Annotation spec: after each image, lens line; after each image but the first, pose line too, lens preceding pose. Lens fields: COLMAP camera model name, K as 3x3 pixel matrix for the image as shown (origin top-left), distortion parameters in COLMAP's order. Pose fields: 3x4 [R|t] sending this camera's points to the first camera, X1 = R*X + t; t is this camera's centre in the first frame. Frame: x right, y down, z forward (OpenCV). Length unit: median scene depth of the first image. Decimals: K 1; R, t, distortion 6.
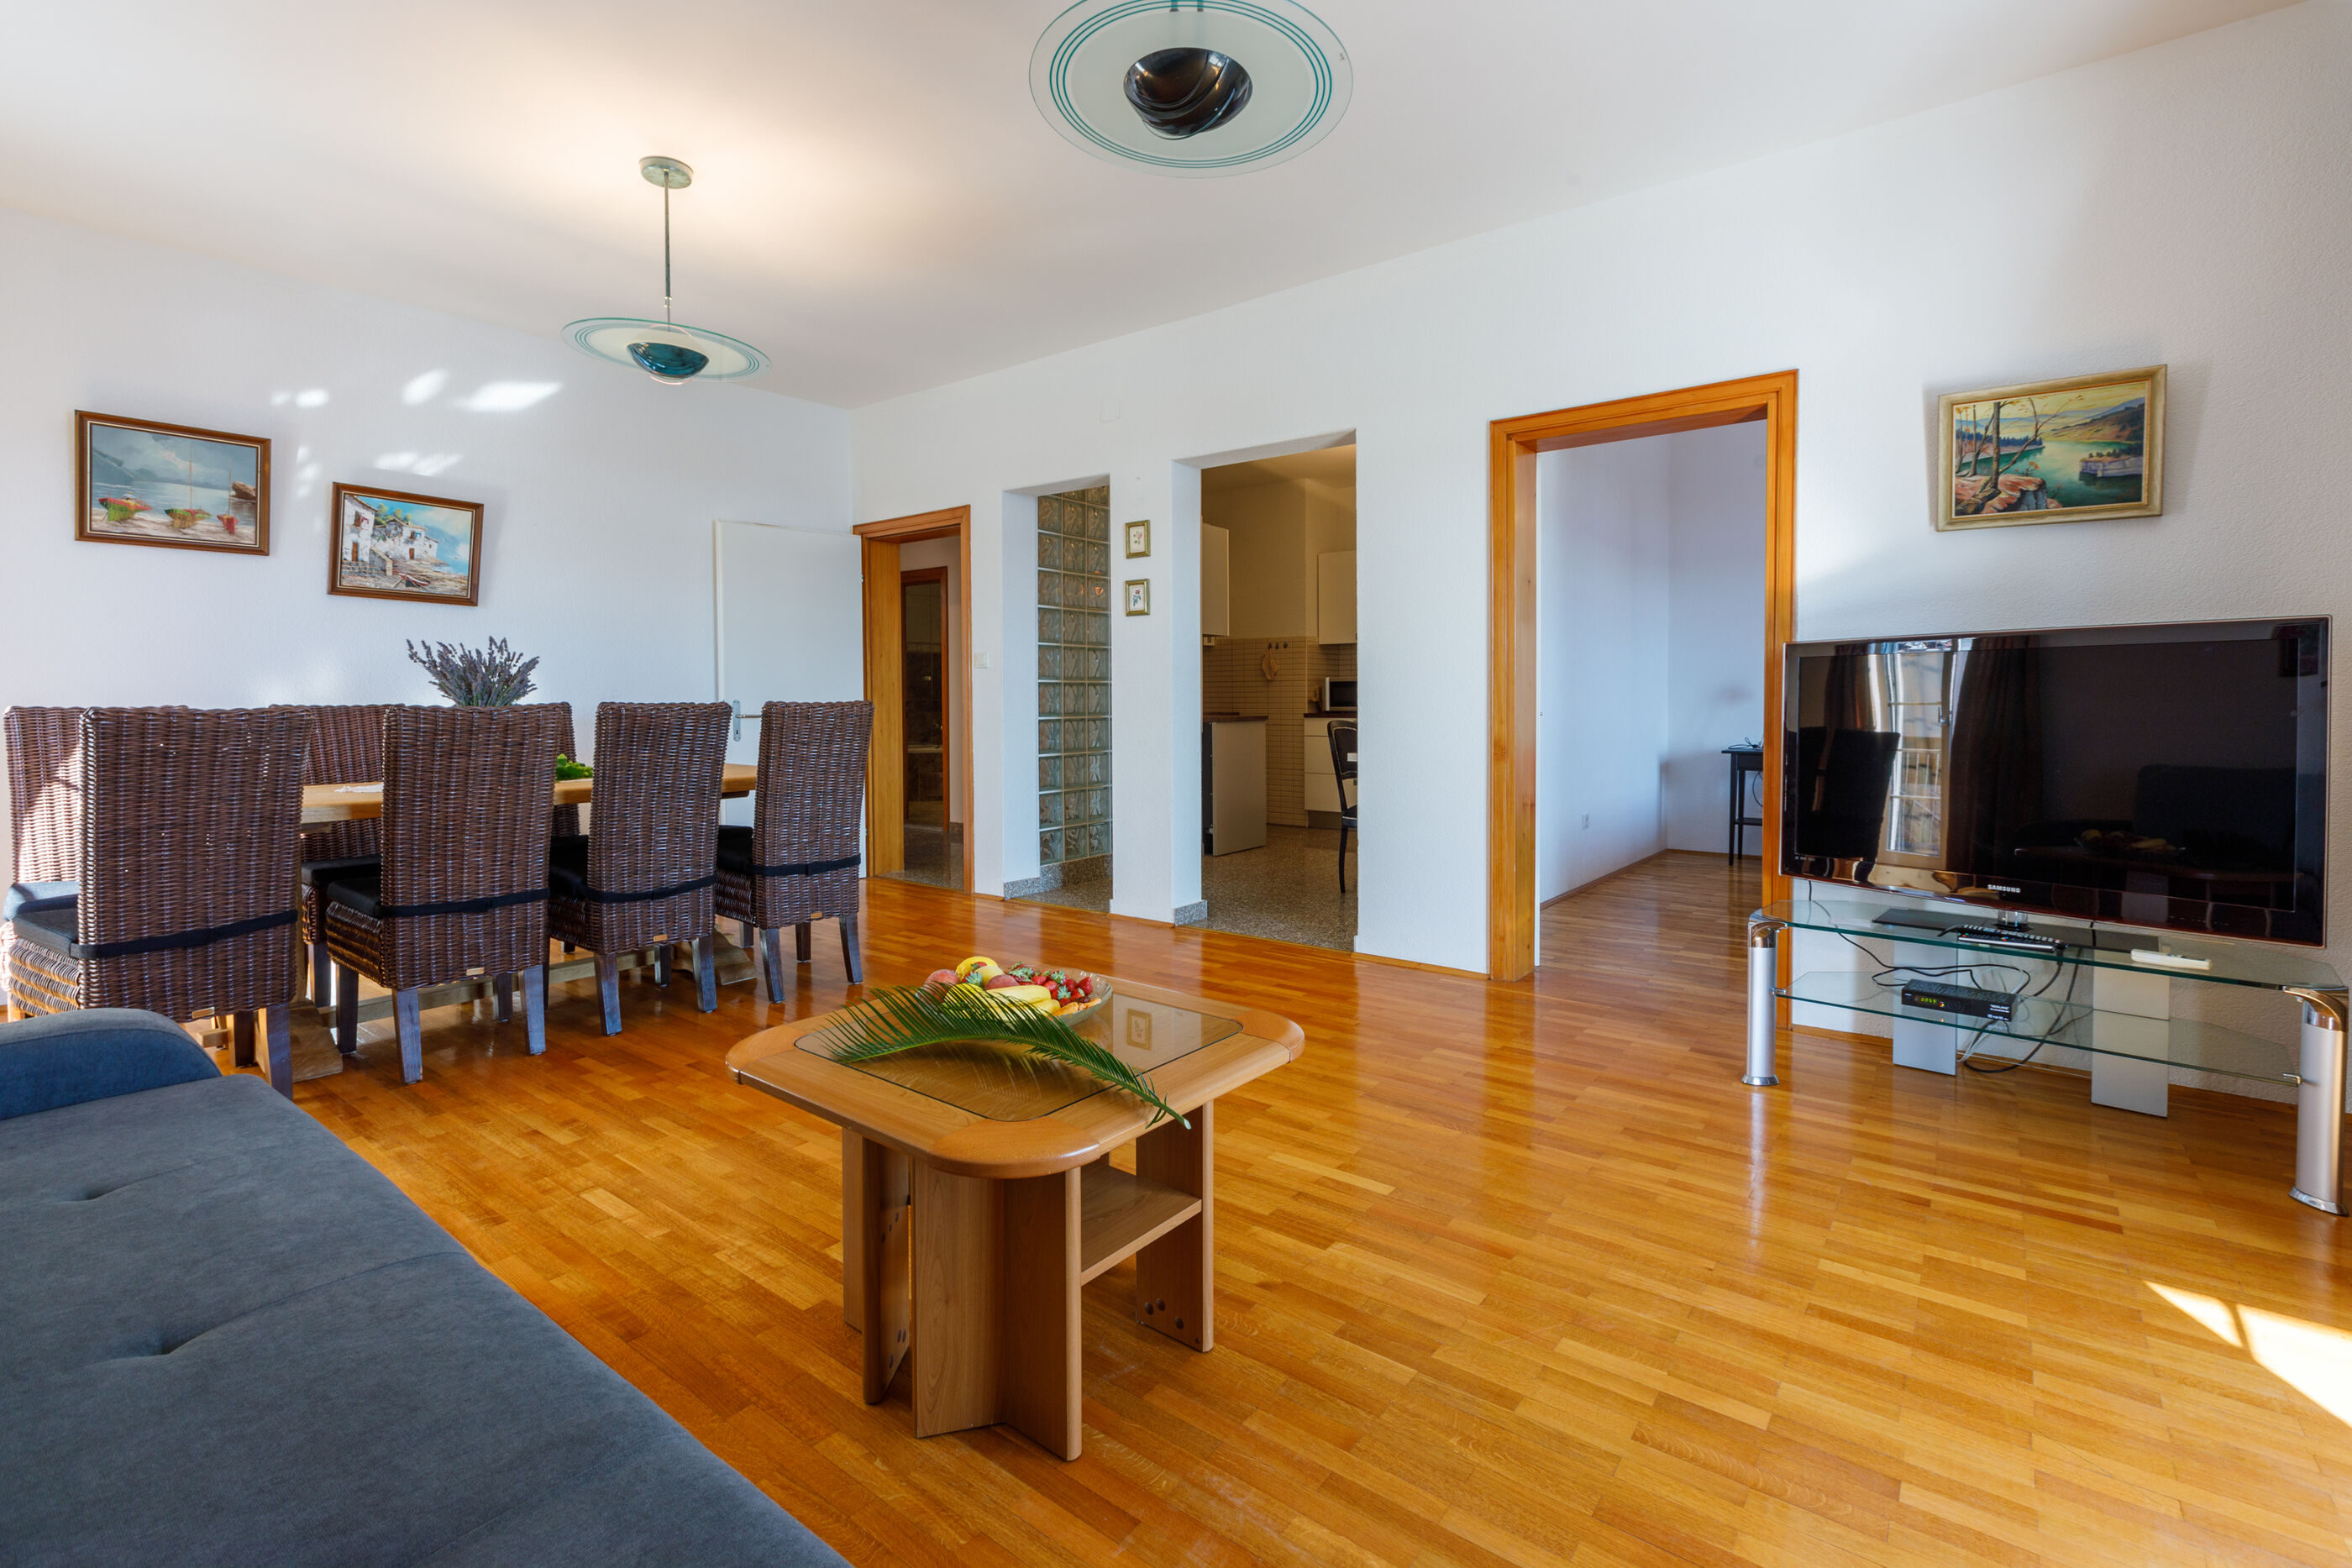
lens RADIAL K [[1075.3, 0, 1149.2], [0, 1075.3, 716.0], [0, 0, 1]] dist [0.001816, 0.000556]
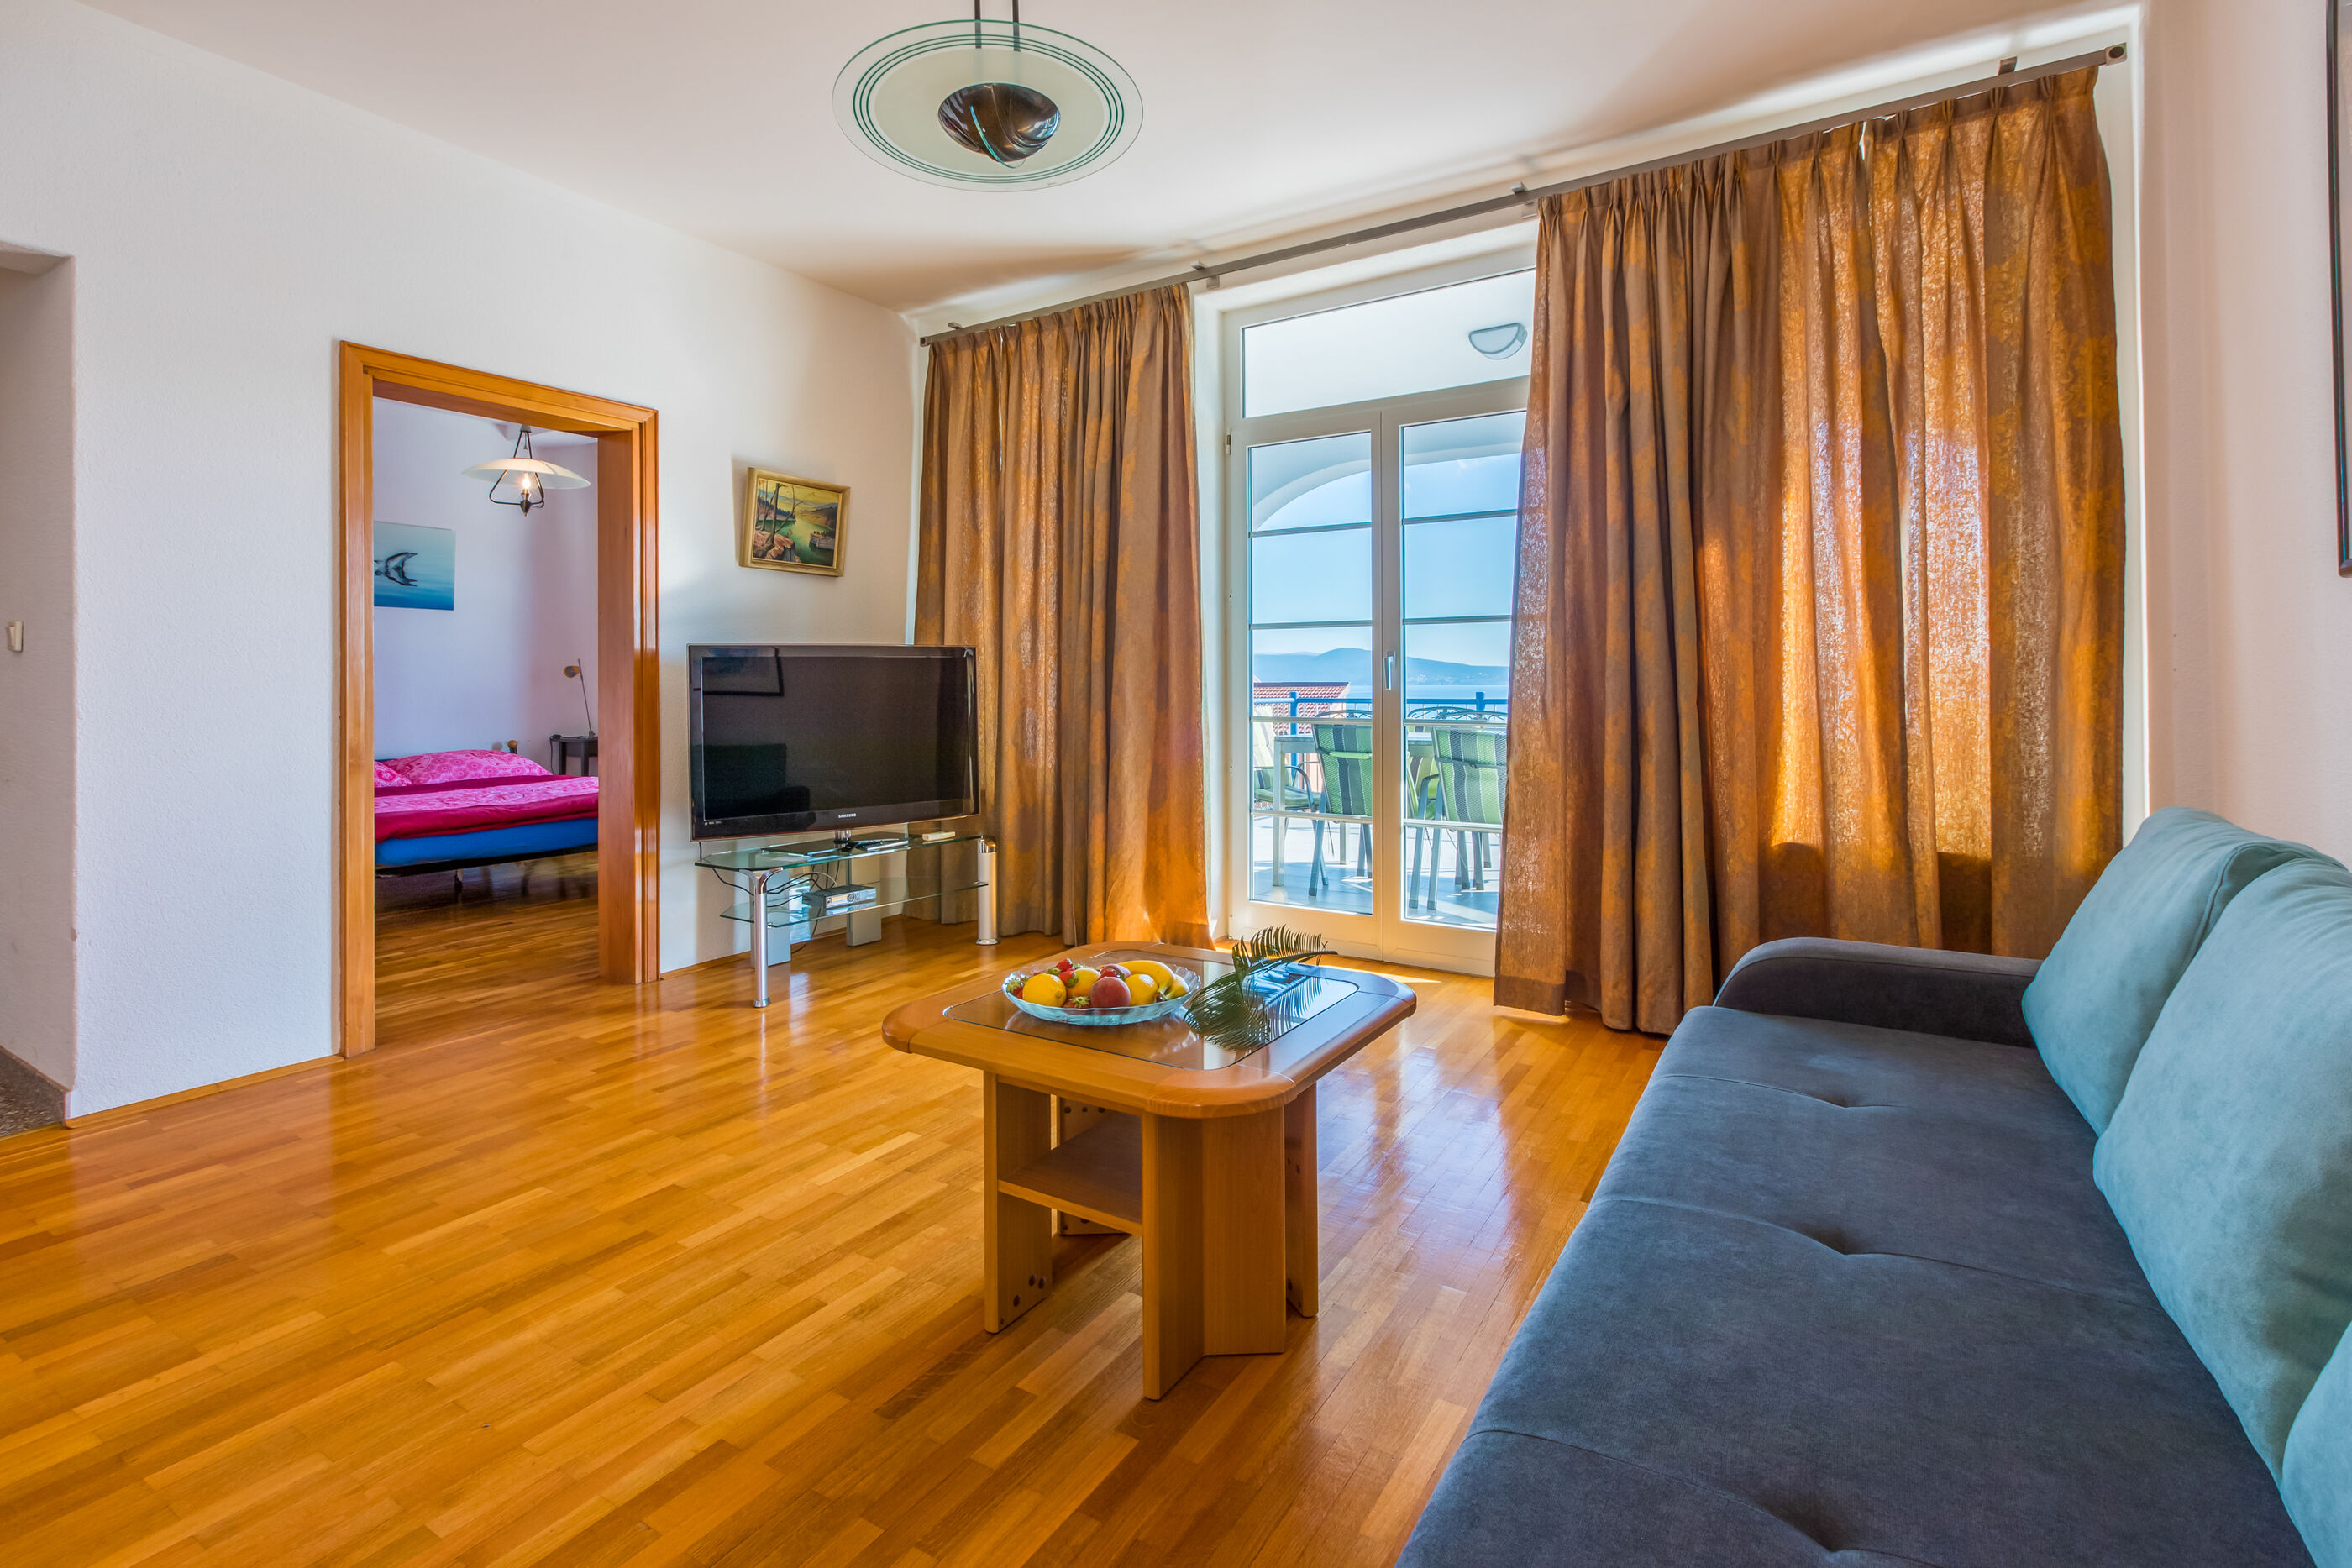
lens RADIAL K [[1106.7, 0, 1173.6], [0, 1106.7, 678.3], [0, 0, 1]] dist [0.003716, 0.000159]
pose [[-0.121616, 0.007231, 0.992551, -0.506920], [0.027732, 0.999608, -0.003885, -0.008674], [-0.992190, 0.027053, -0.121769, 0.461651]]
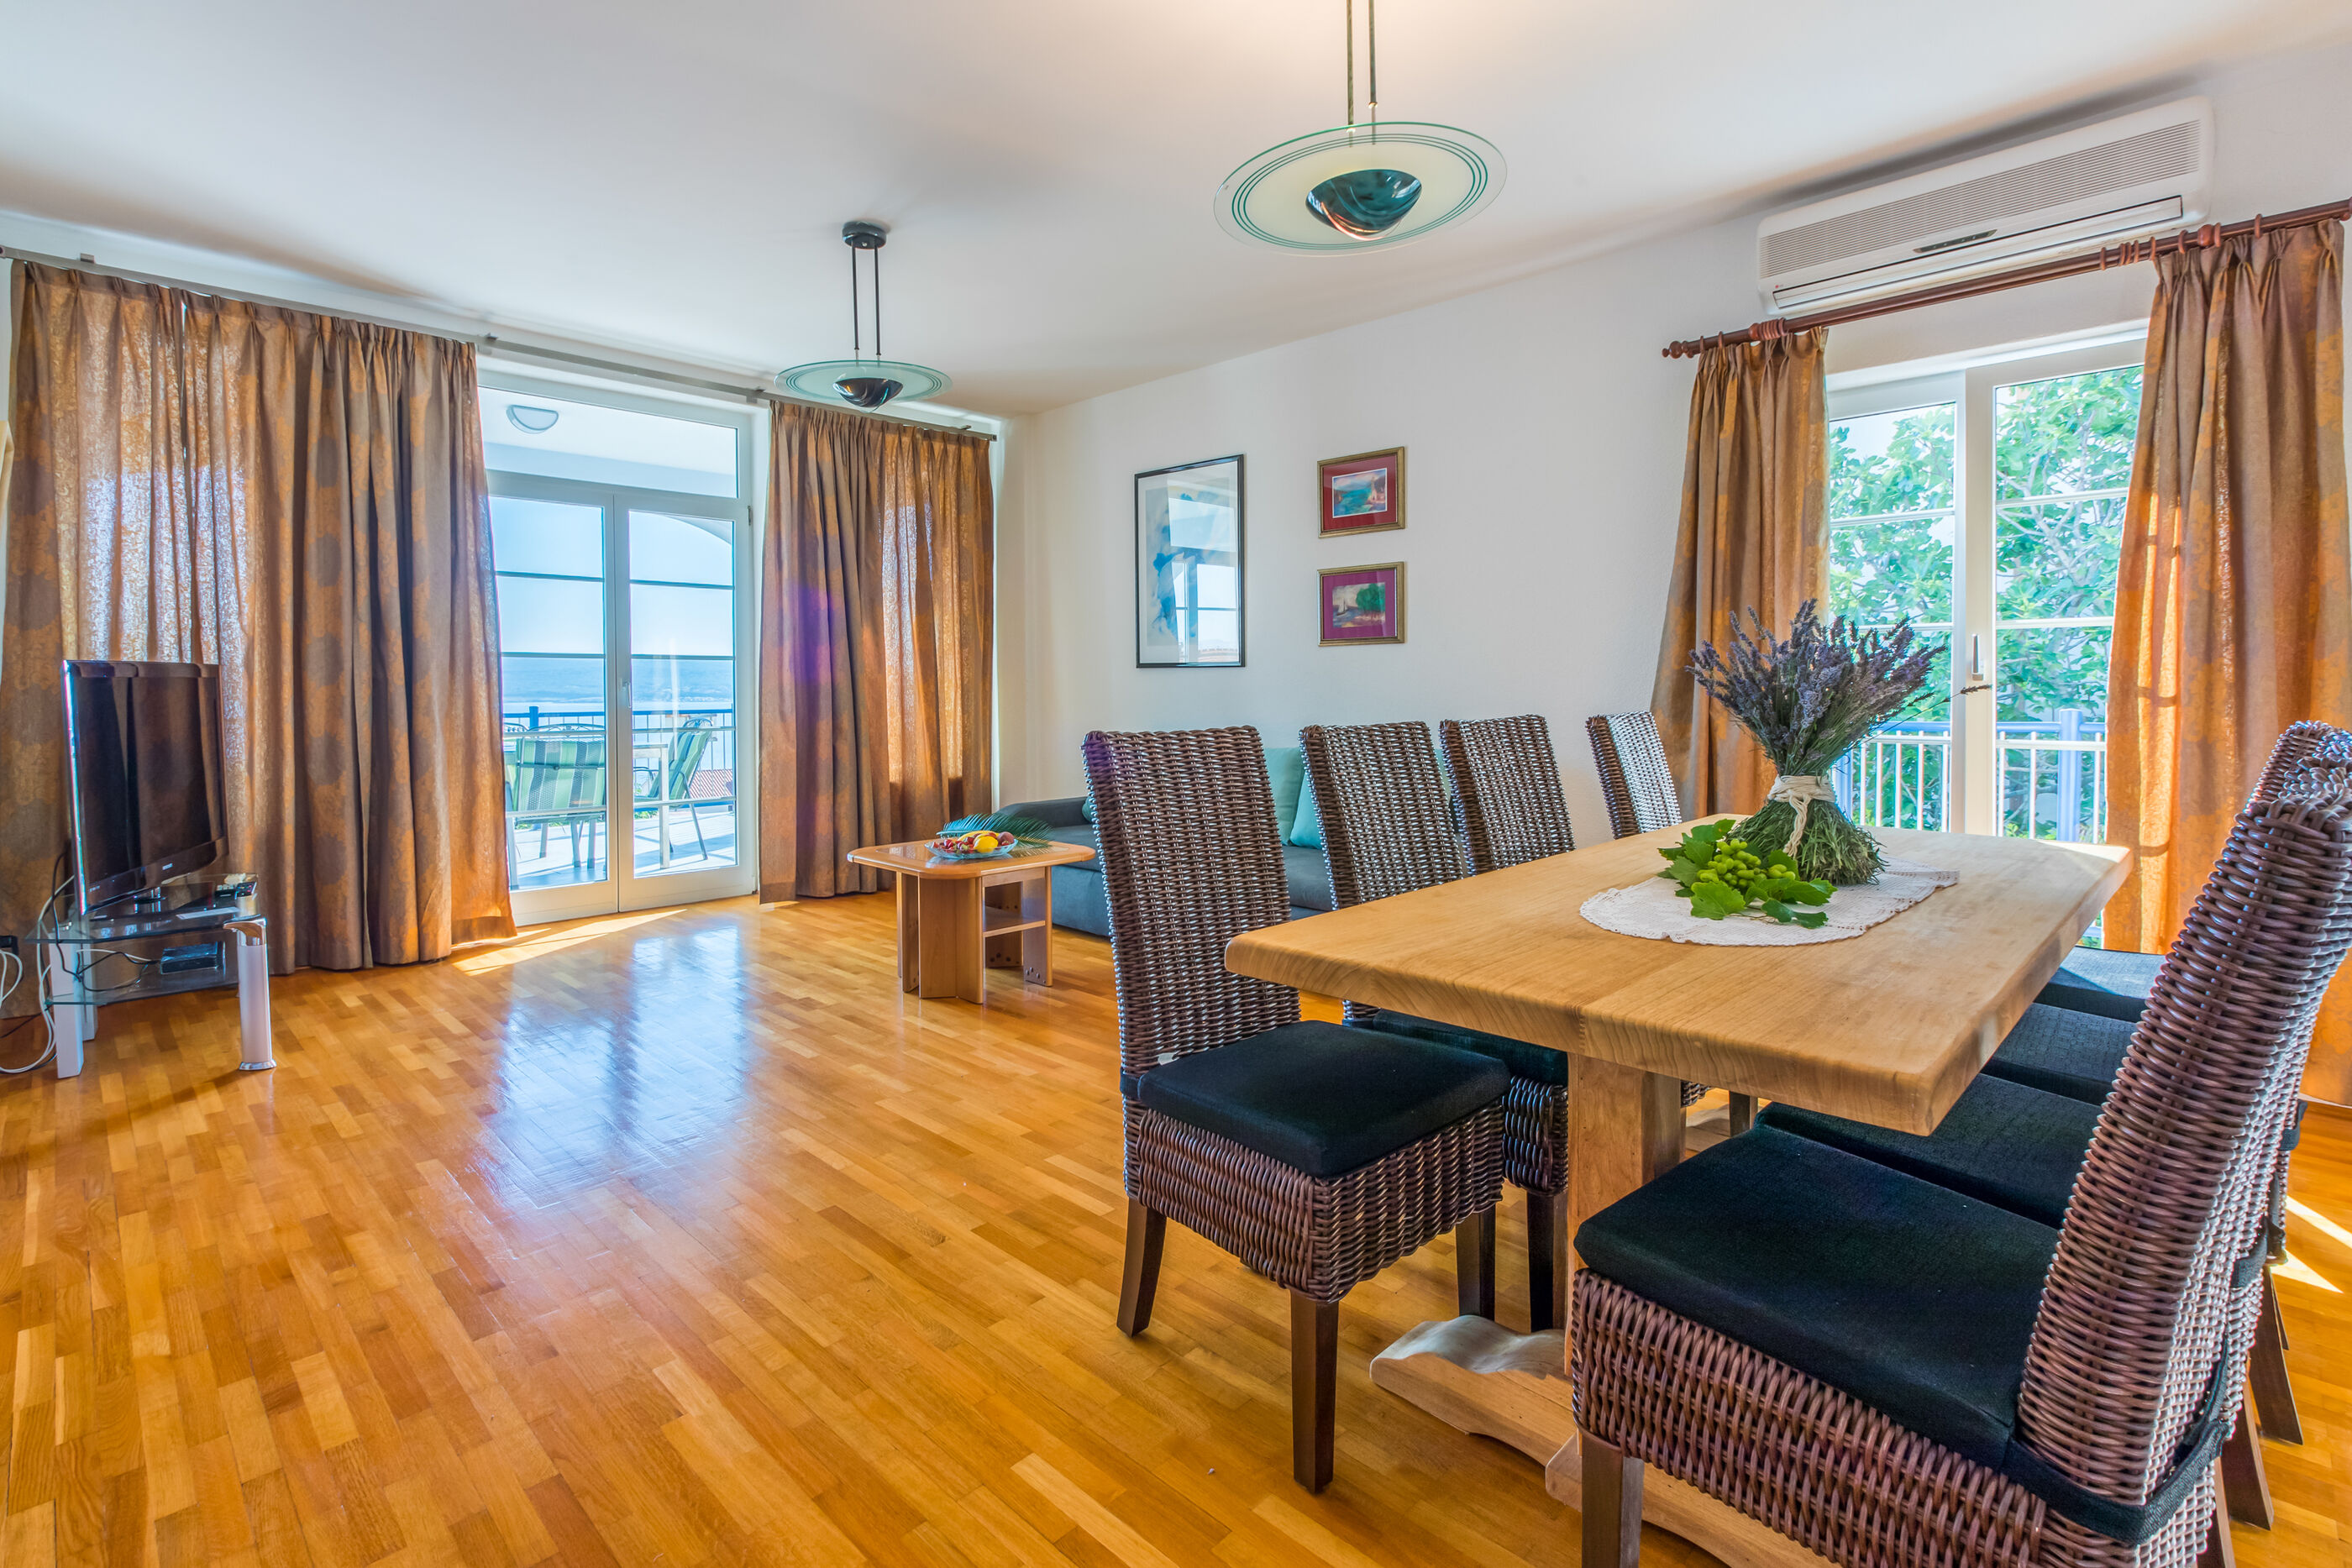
lens RADIAL K [[1097.6, 0, 1178.3], [0, 1097.6, 693.1], [0, 0, 1]] dist [0.002286, 0.000257]
pose [[-0.996526, 0.007923, 0.082901, -0.314005], [0.010252, 0.999564, 0.027704, -0.041681], [-0.082645, 0.028458, -0.996173, 1.375276]]
